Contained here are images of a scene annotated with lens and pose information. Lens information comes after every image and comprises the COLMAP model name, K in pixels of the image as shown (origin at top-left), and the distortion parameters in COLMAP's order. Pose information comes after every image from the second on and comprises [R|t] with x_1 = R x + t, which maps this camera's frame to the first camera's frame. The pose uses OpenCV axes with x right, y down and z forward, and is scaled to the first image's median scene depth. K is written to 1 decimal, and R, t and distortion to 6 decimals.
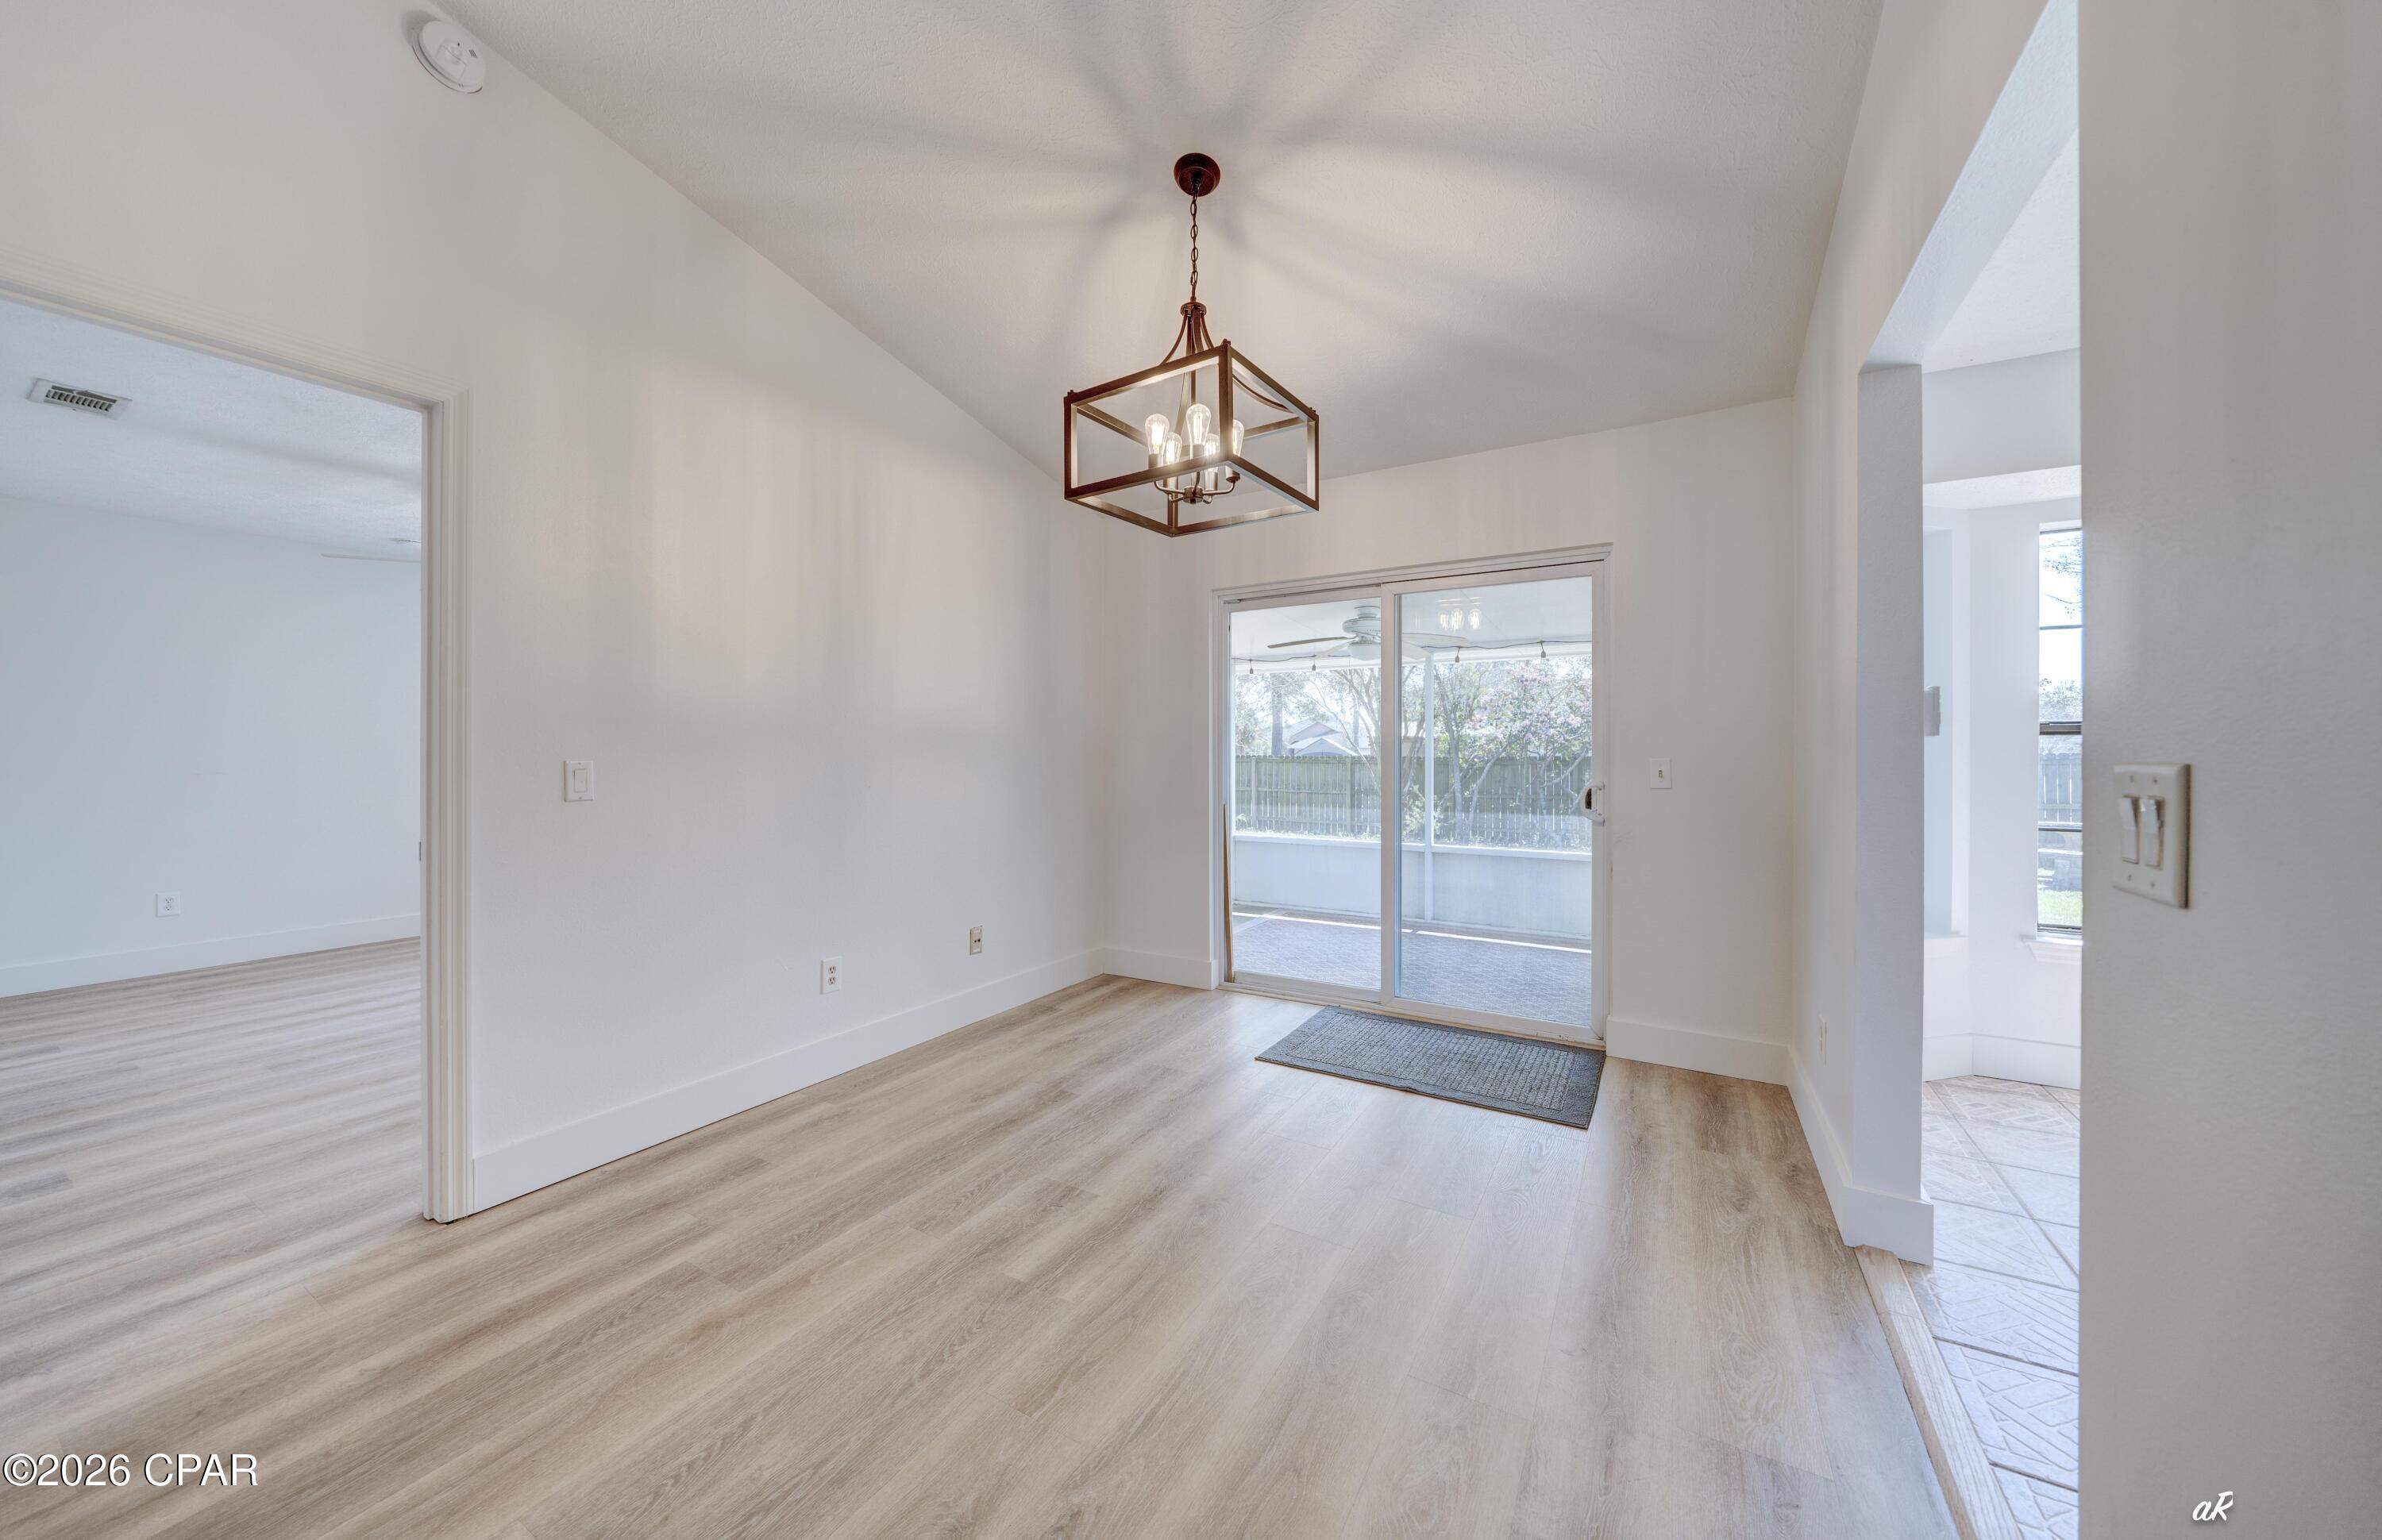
lens RADIAL K [[845.3, 0, 1150.9], [0, 845.3, 757.5], [0, 0, 1]] dist [-0.009381, -0.000285]
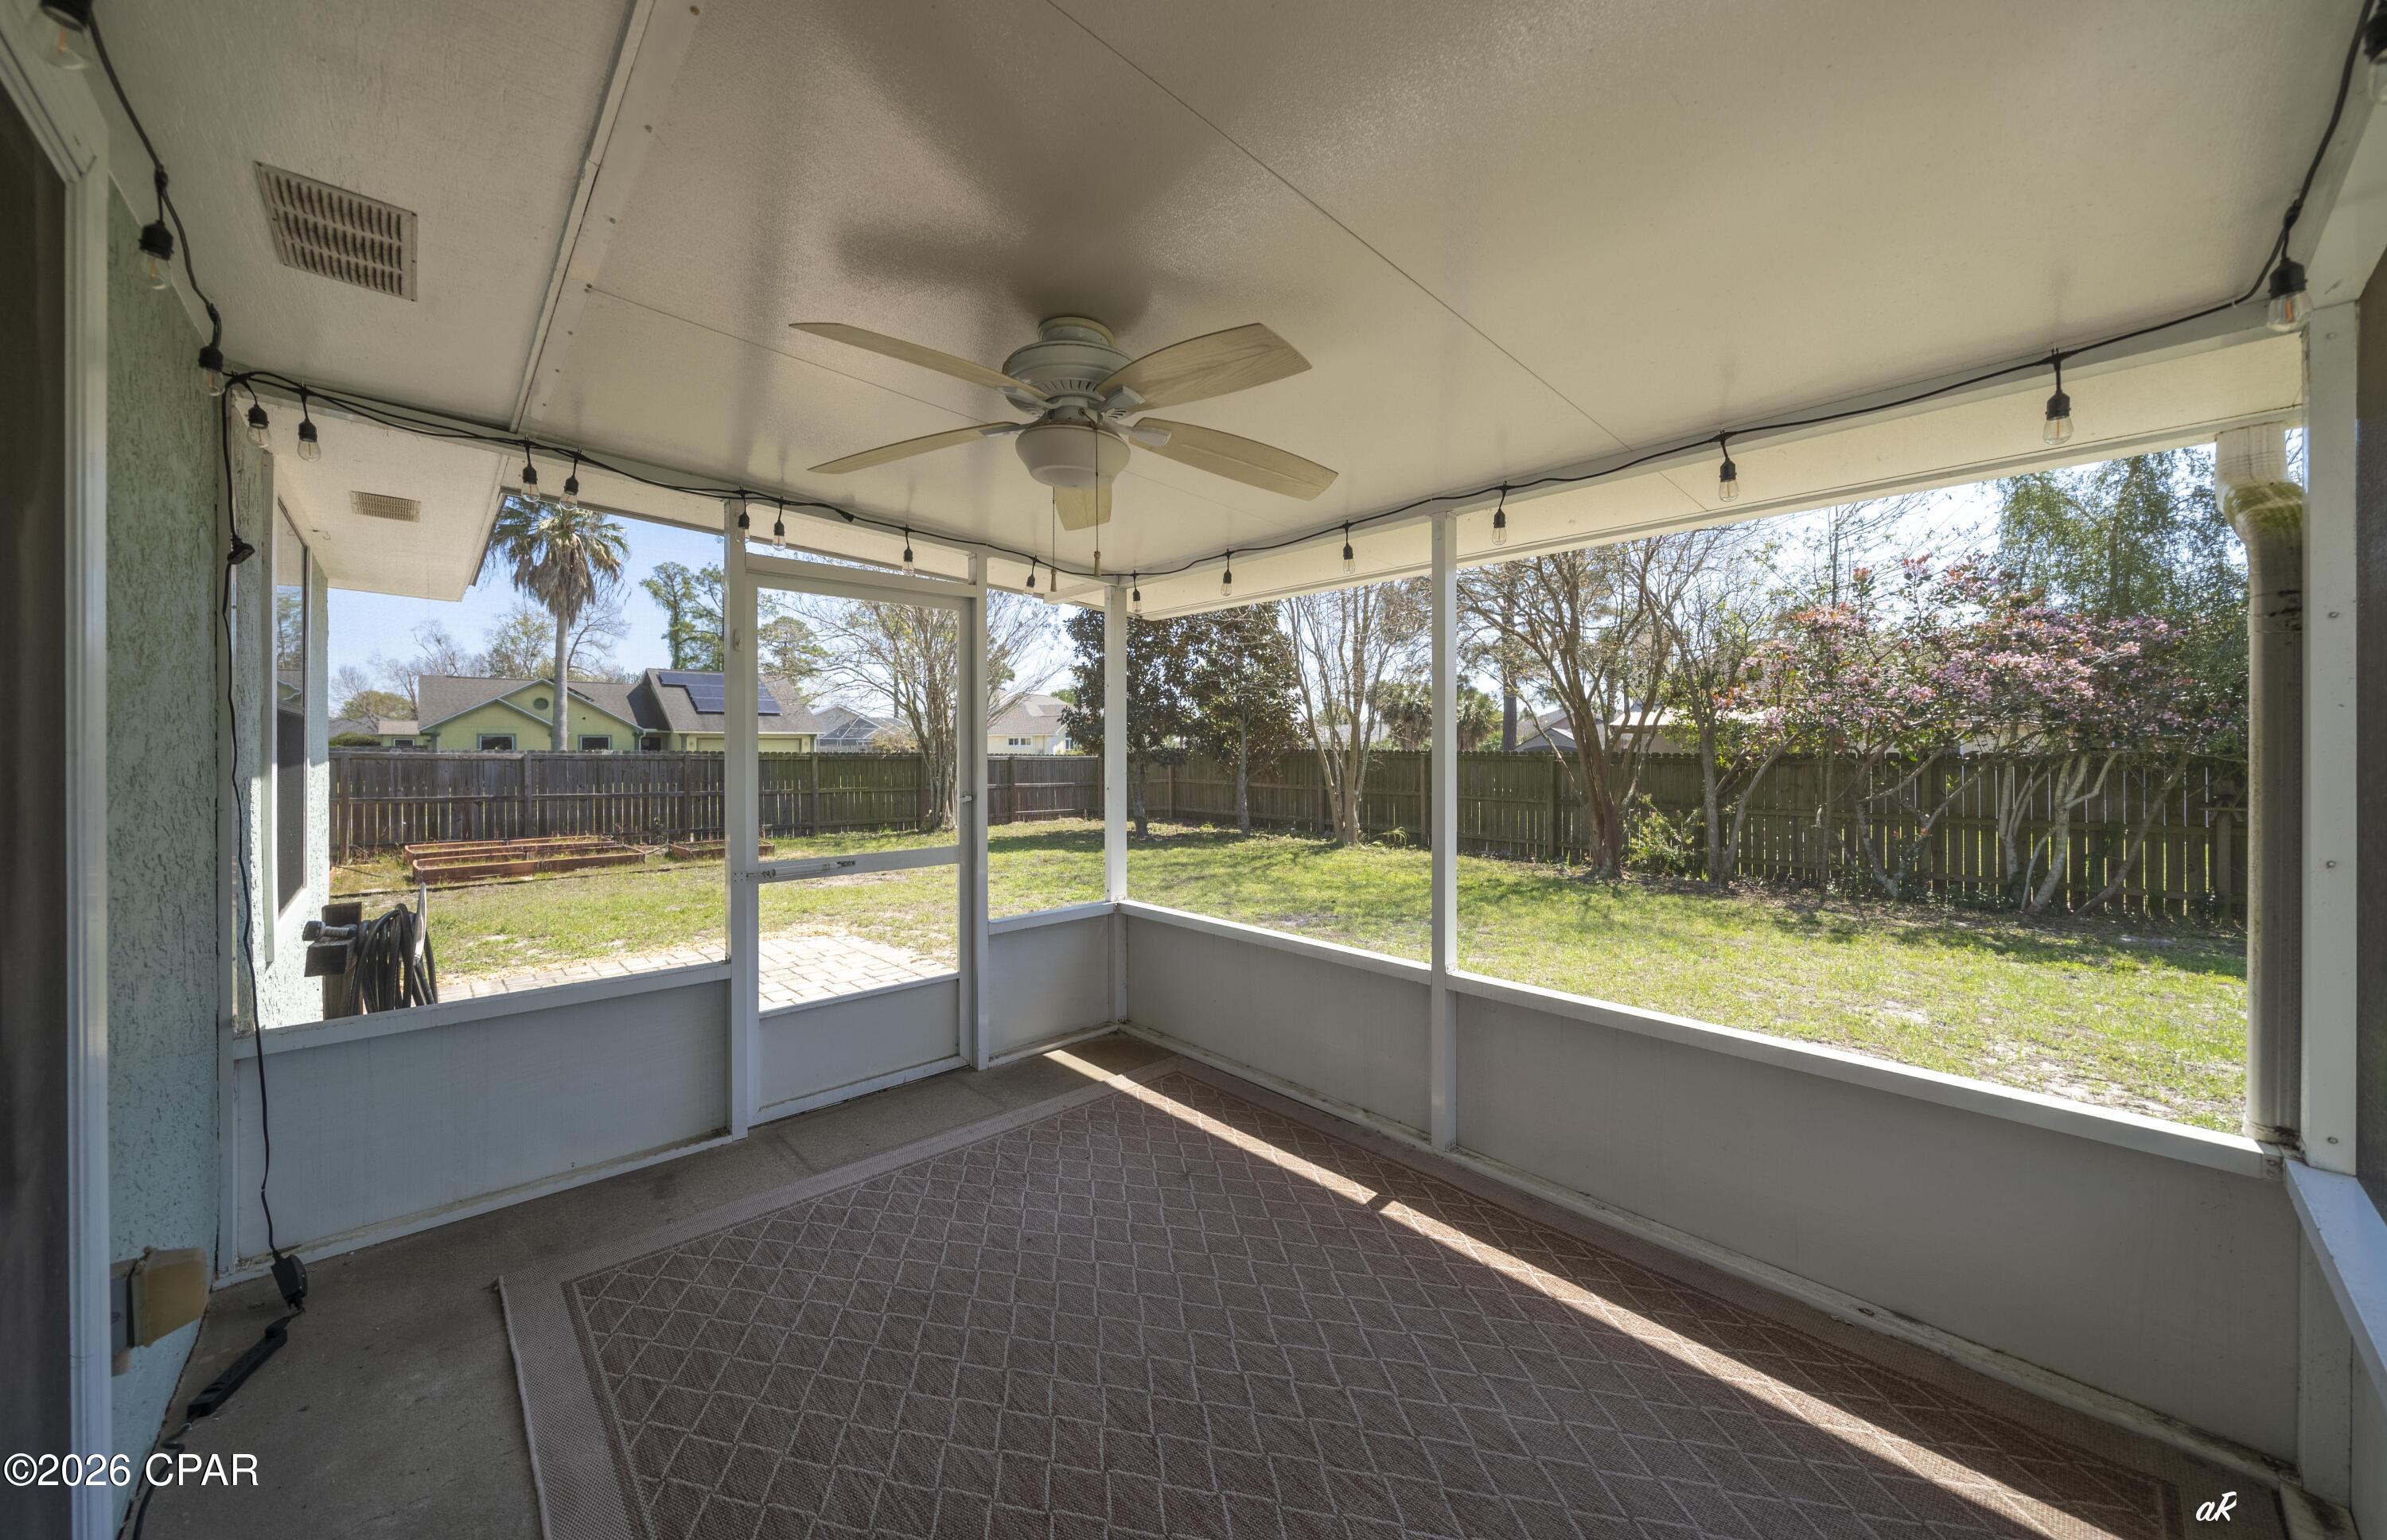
lens RADIAL K [[847.1, 0, 1168.9], [0, 847.1, 758.2], [0, 0, 1]] dist [-0.009381, -0.000285]
pose [[0.960149, -0.002967, -0.279473, 0.139972], [0.004050, 0.999986, 0.003298, -0.001545], [0.279460, -0.004299, 0.960148, 0.248363]]
